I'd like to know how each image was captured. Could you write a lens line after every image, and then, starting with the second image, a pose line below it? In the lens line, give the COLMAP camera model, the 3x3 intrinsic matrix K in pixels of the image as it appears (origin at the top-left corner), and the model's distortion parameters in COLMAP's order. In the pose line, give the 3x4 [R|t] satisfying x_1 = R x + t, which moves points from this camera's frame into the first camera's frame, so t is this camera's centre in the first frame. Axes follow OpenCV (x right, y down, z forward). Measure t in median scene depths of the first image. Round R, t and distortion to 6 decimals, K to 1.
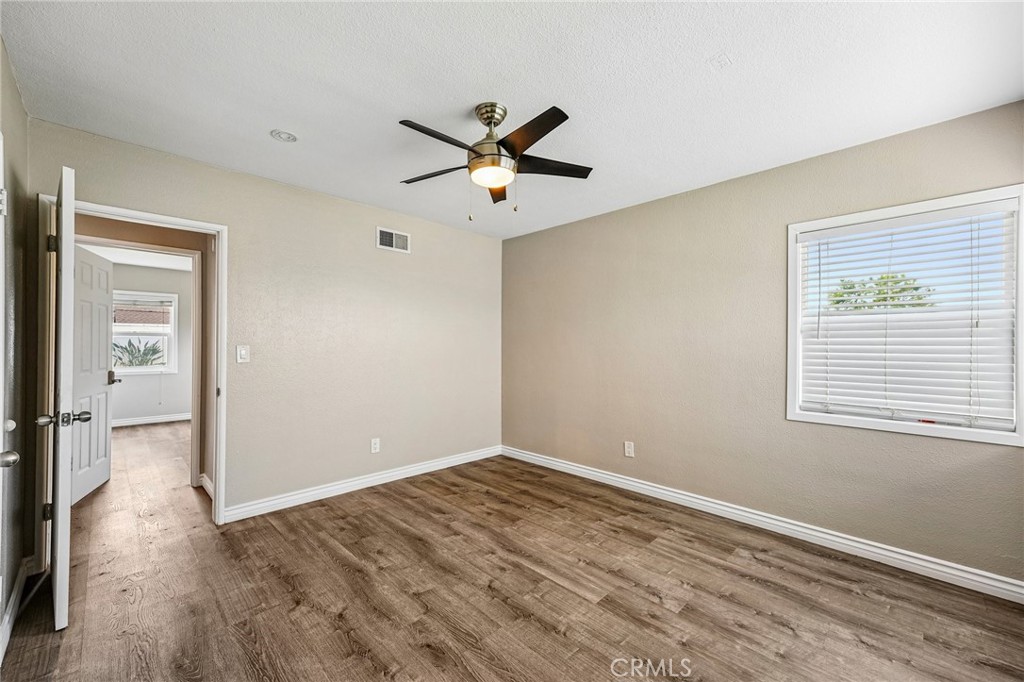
lens RADIAL K [[419.3, 0, 509.5], [0, 419.3, 336.5], [0, 0, 1]] dist [0.011052, 0.000135]
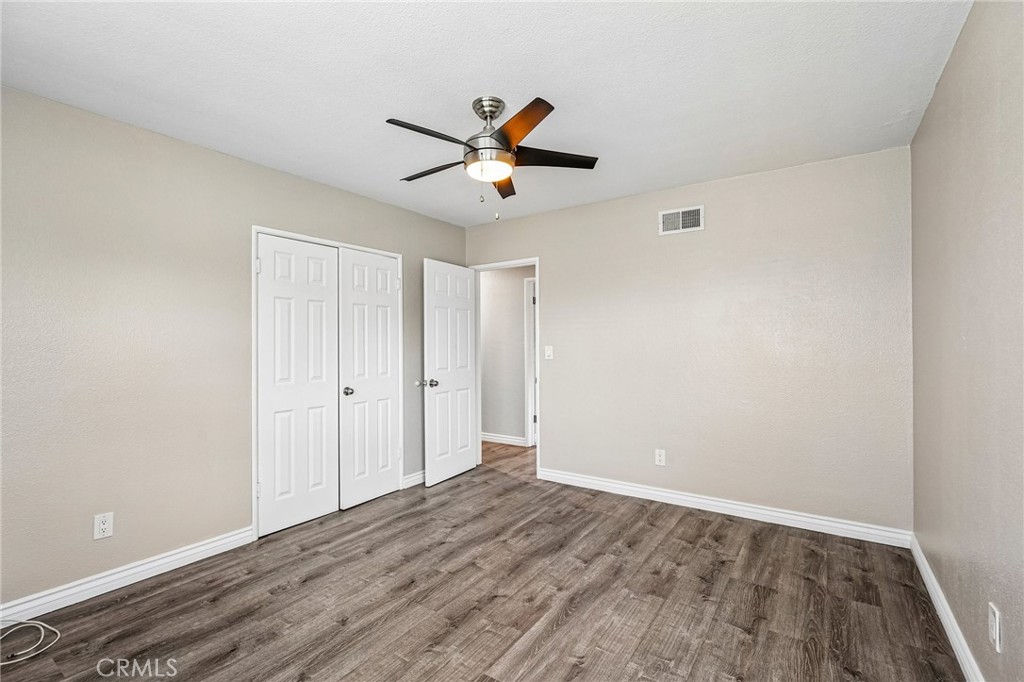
lens RADIAL K [[453.8, 0, 487.5], [0, 453.8, 339.8], [0, 0, 1]] dist [-0.014858, -0.000076]
pose [[0.165014, -0.013164, -0.986203, 0.727255], [0.025295, 0.999639, -0.009111, 0.009653], [0.985967, -0.023443, 0.165287, 0.610644]]
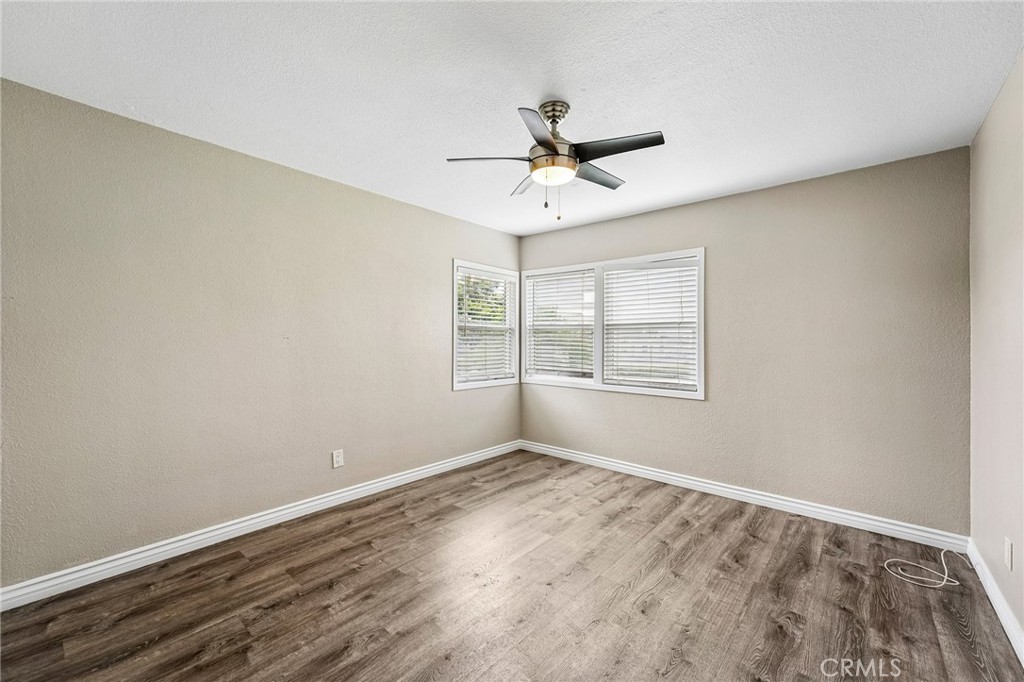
lens RADIAL K [[419.3, 0, 509.5], [0, 419.3, 336.5], [0, 0, 1]] dist [0.011052, 0.000135]
pose [[-0.102241, 0.004361, 0.994750, -0.769618], [-0.025025, 0.999663, -0.006955, 0.009545], [-0.994445, -0.025605, -0.102098, 0.896109]]
